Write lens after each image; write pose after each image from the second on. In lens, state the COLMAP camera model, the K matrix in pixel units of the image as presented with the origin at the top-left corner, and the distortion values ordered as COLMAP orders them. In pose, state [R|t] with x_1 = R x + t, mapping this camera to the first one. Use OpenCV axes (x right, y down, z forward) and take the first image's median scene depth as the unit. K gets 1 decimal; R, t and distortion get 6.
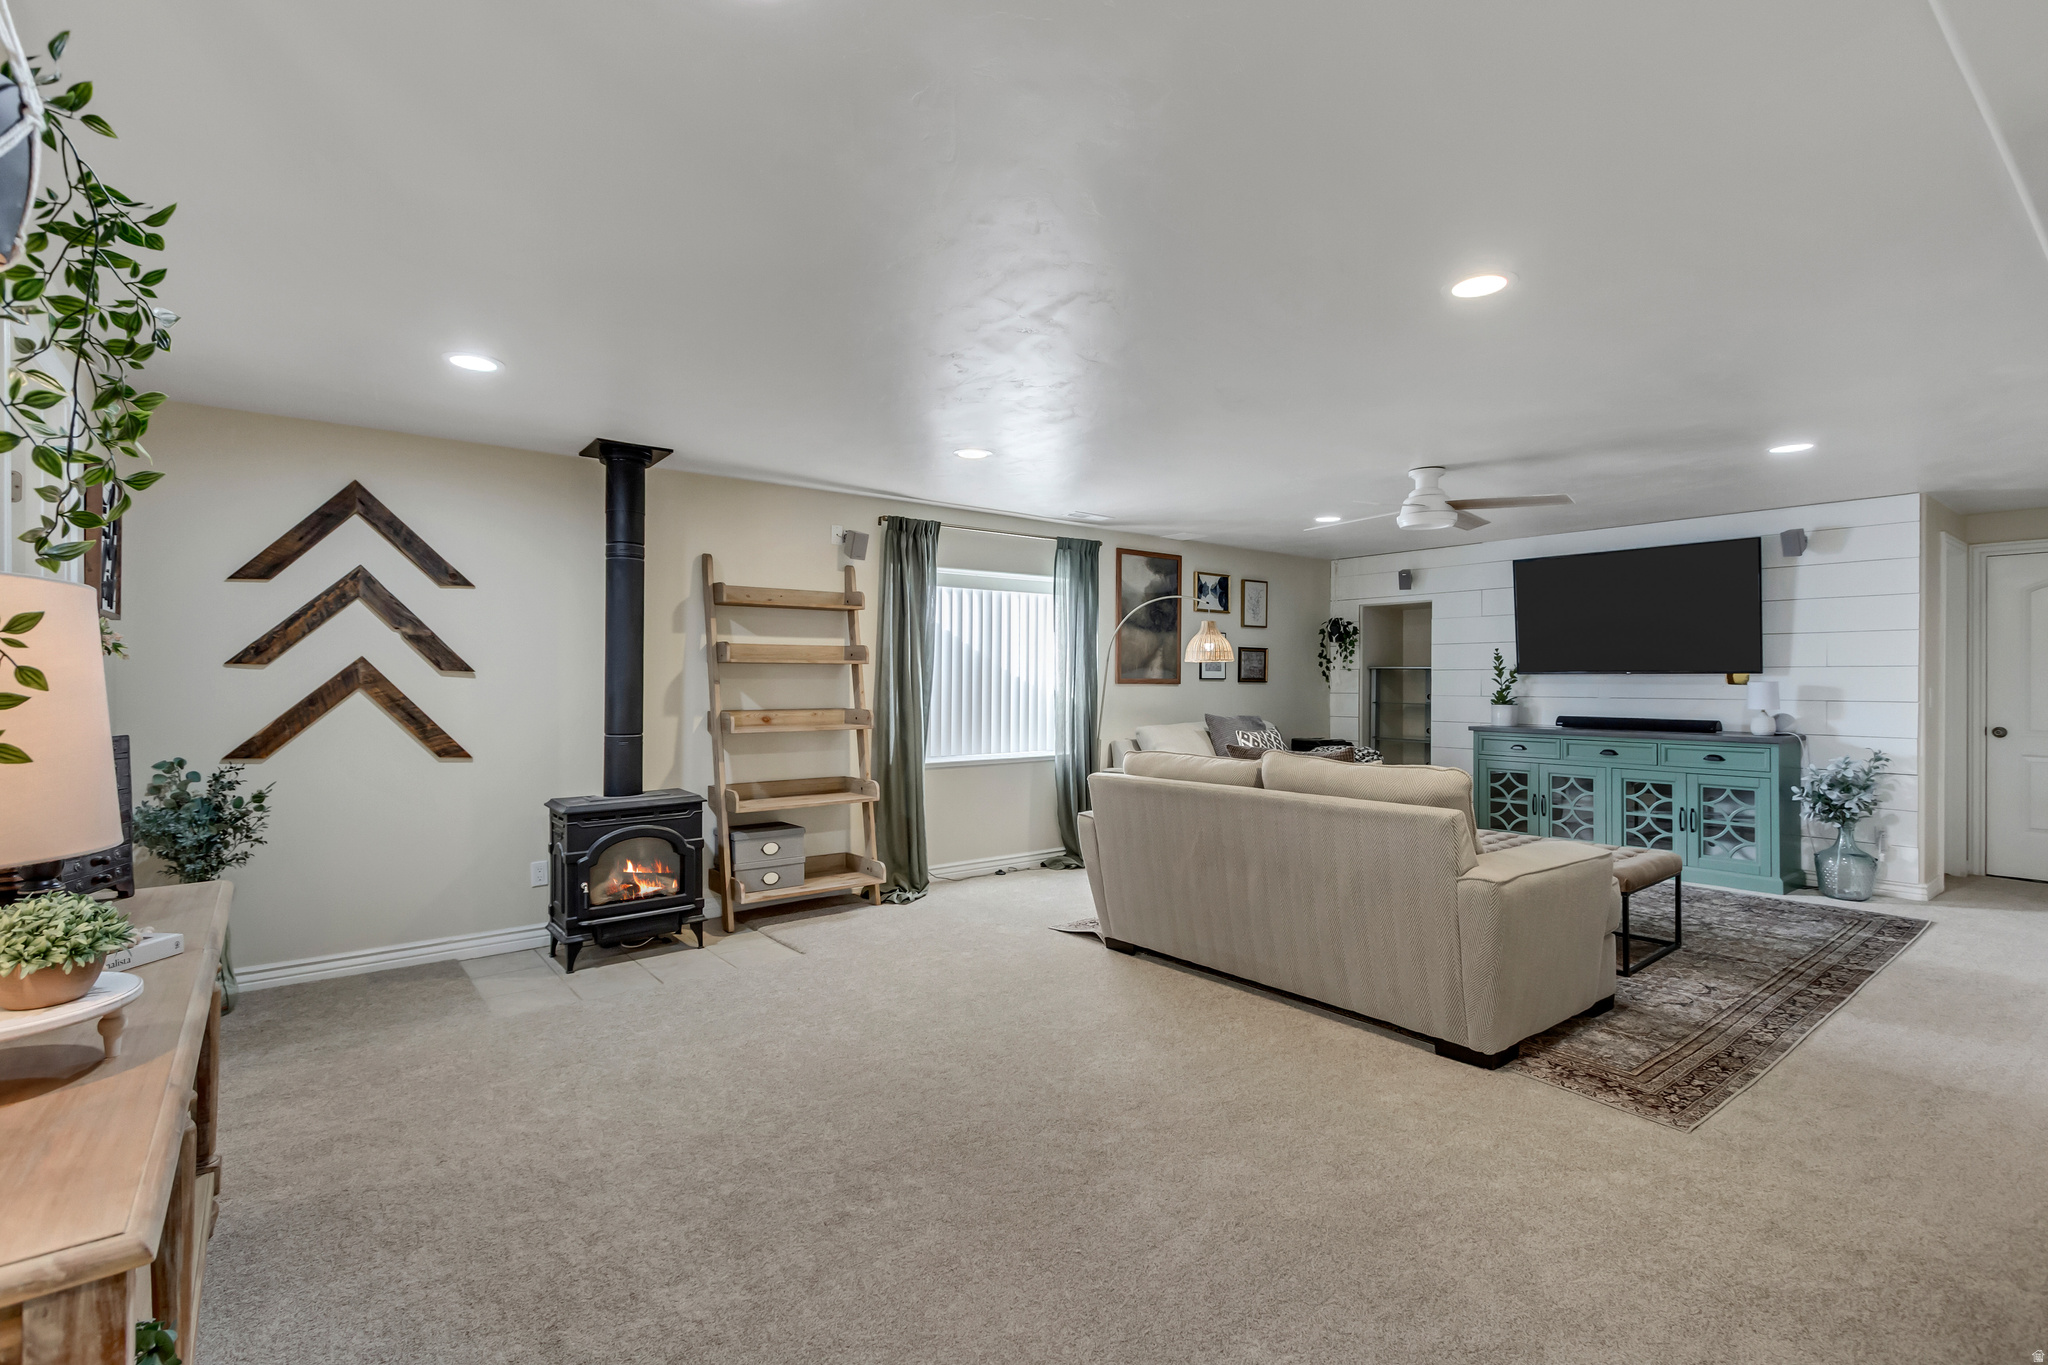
lens RADIAL K [[946.3, 0, 1021.3], [0, 946.3, 679.2], [0, 0, 1]] dist [0.003855, 0.000506]
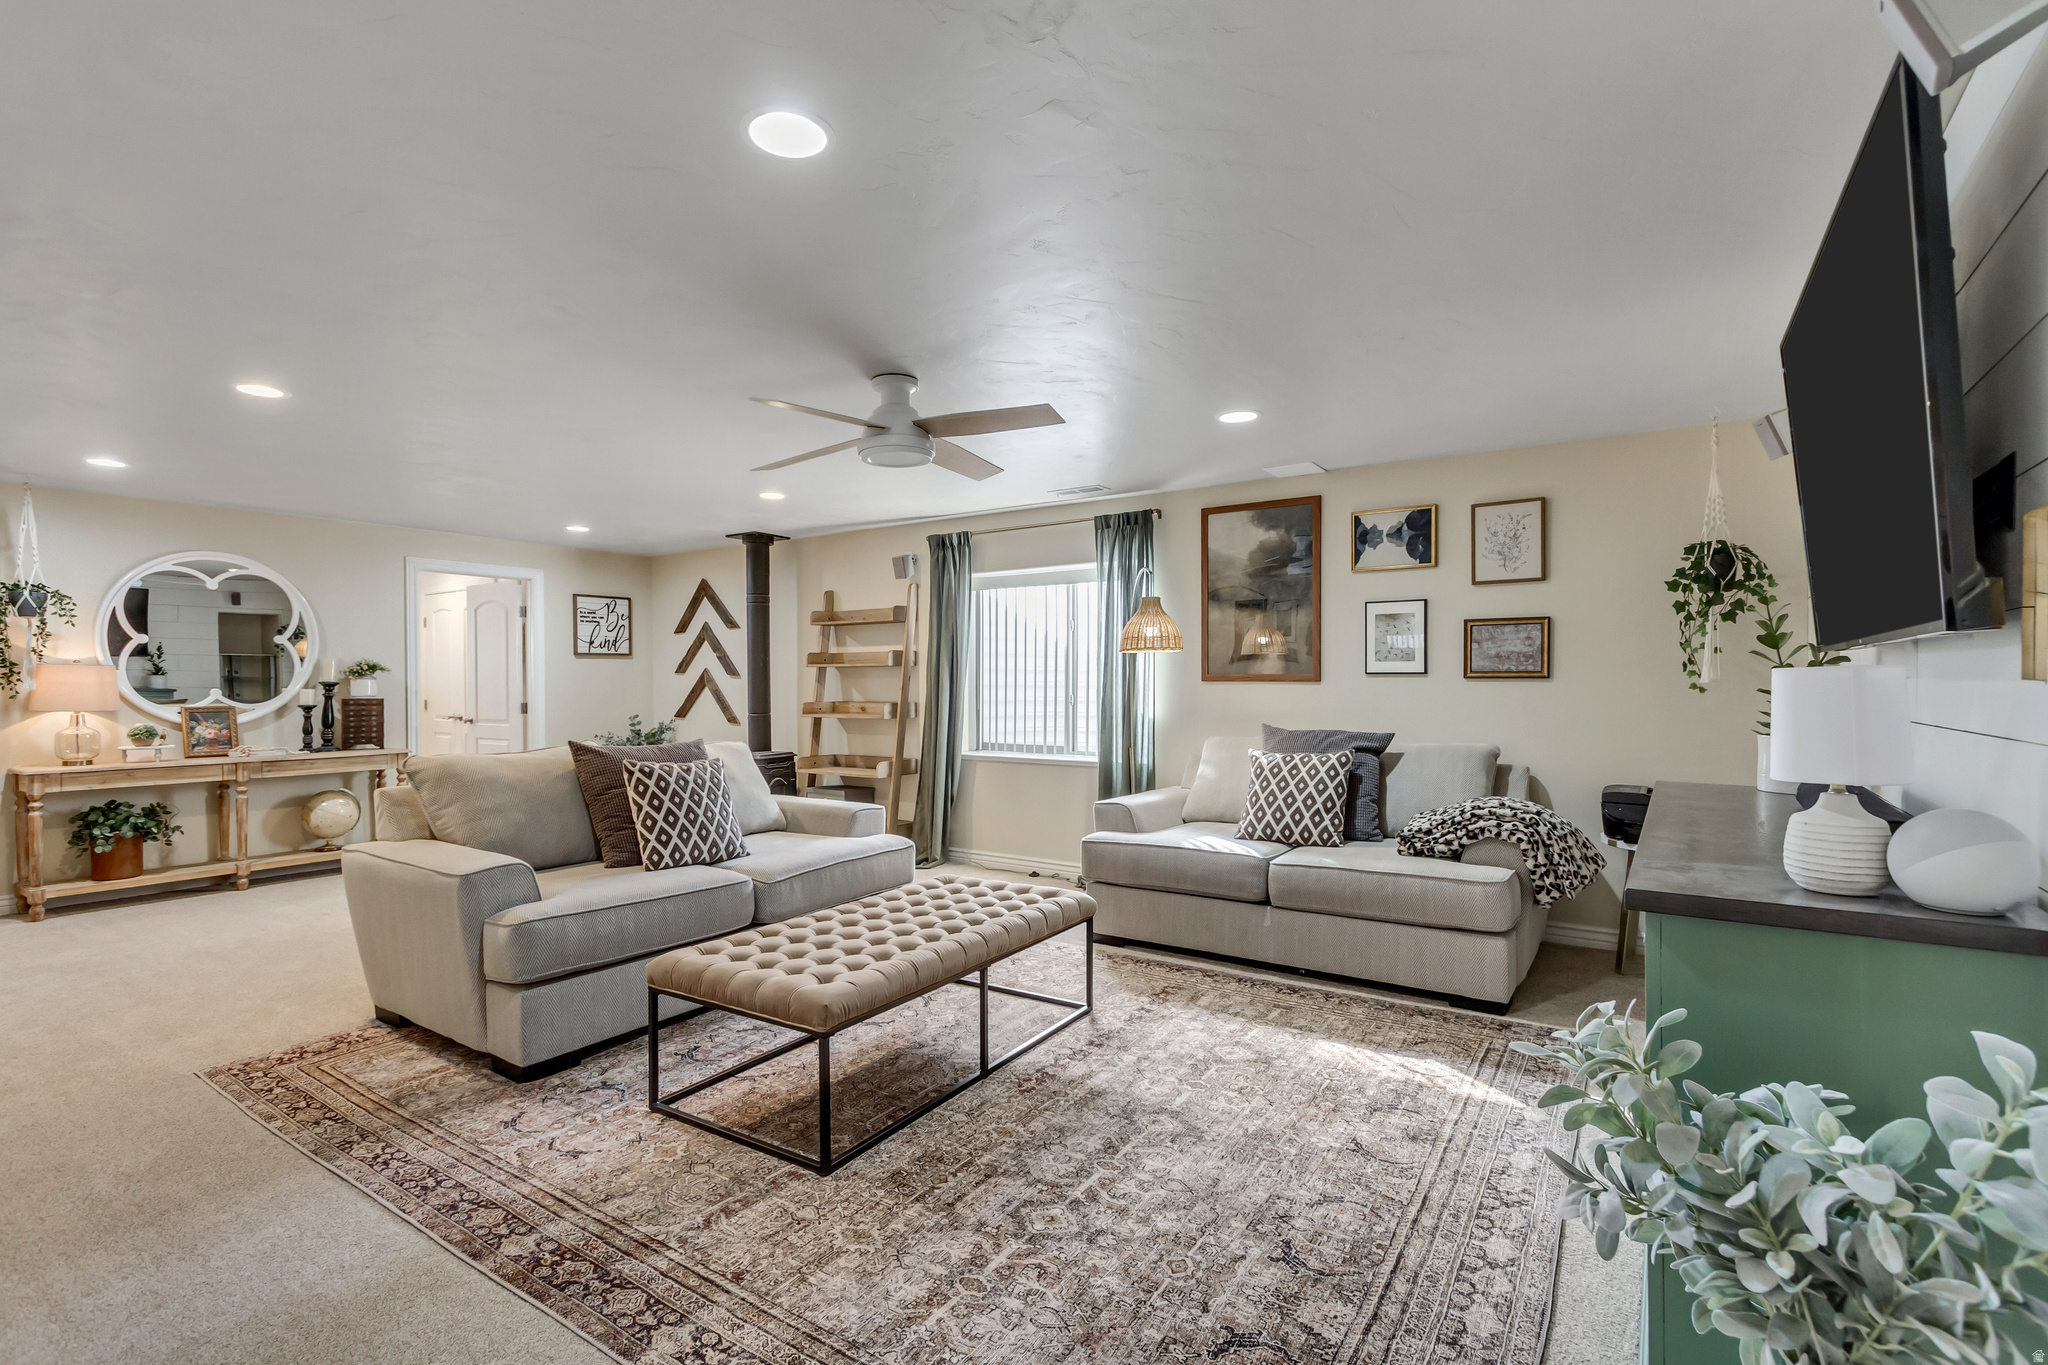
lens RADIAL K [[934.8, 0, 1028.6], [0, 934.8, 691.5], [0, 0, 1]] dist [0.000337, -0.001168]
pose [[0.308365, 0.006627, -0.951245, 1.105483], [0.005519, 0.999946, 0.008755, 0.008520], [0.951252, -0.007950, 0.308312, 0.858064]]
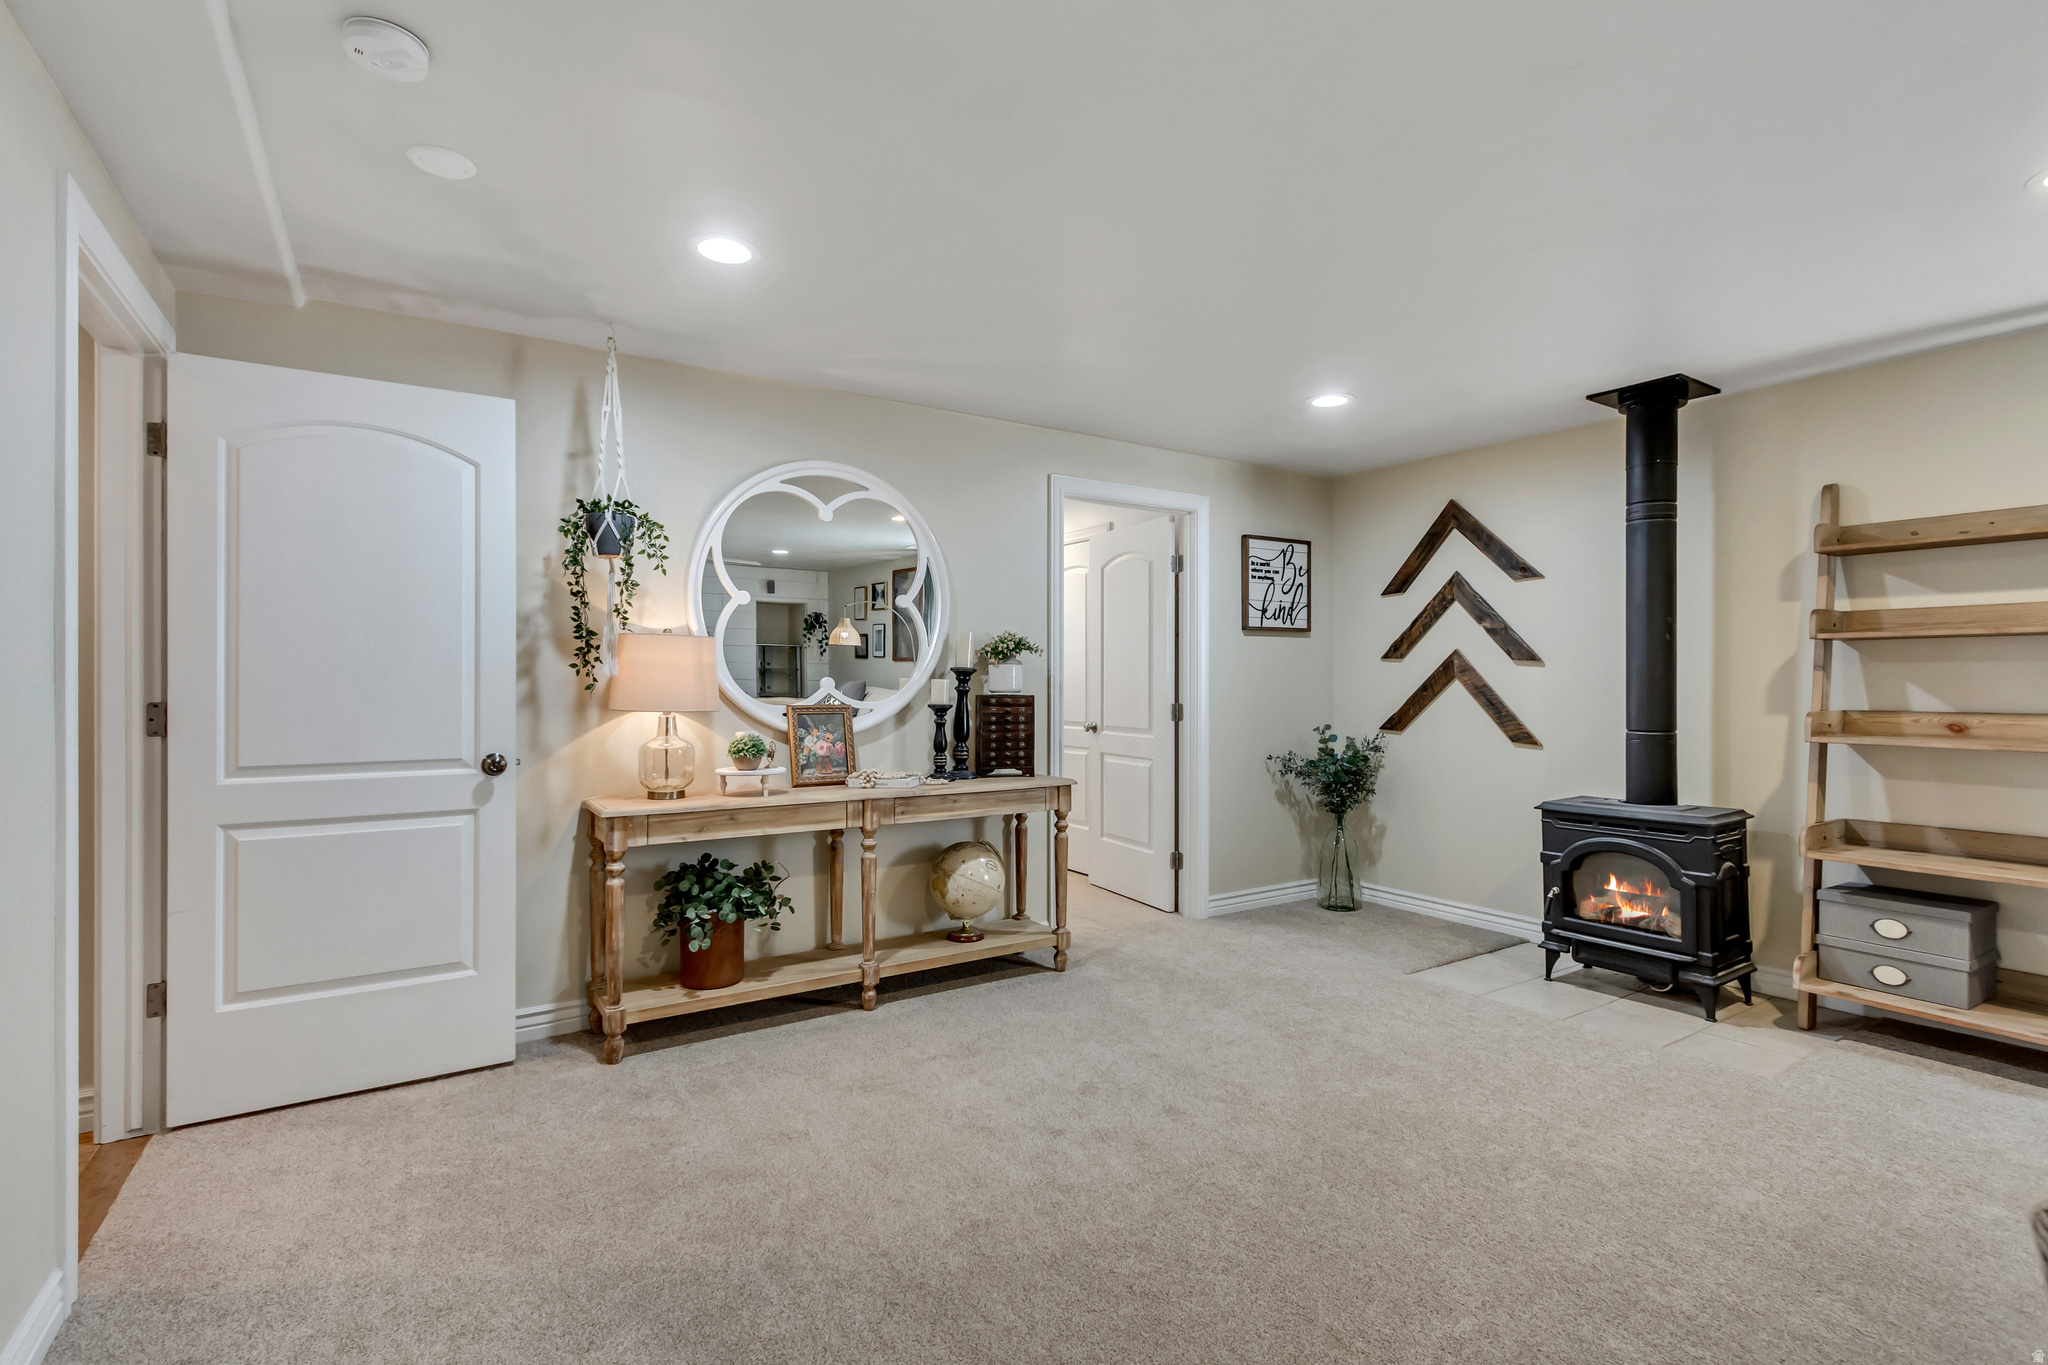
lens RADIAL K [[946.3, 0, 1021.3], [0, 946.3, 679.2], [0, 0, 1]] dist [0.003855, 0.000506]
pose [[-0.090176, -0.004665, -0.995915, 0.420067], [-0.000078, 0.999989, -0.004677, 0.014565], [0.995926, -0.000345, -0.090176, 0.473903]]
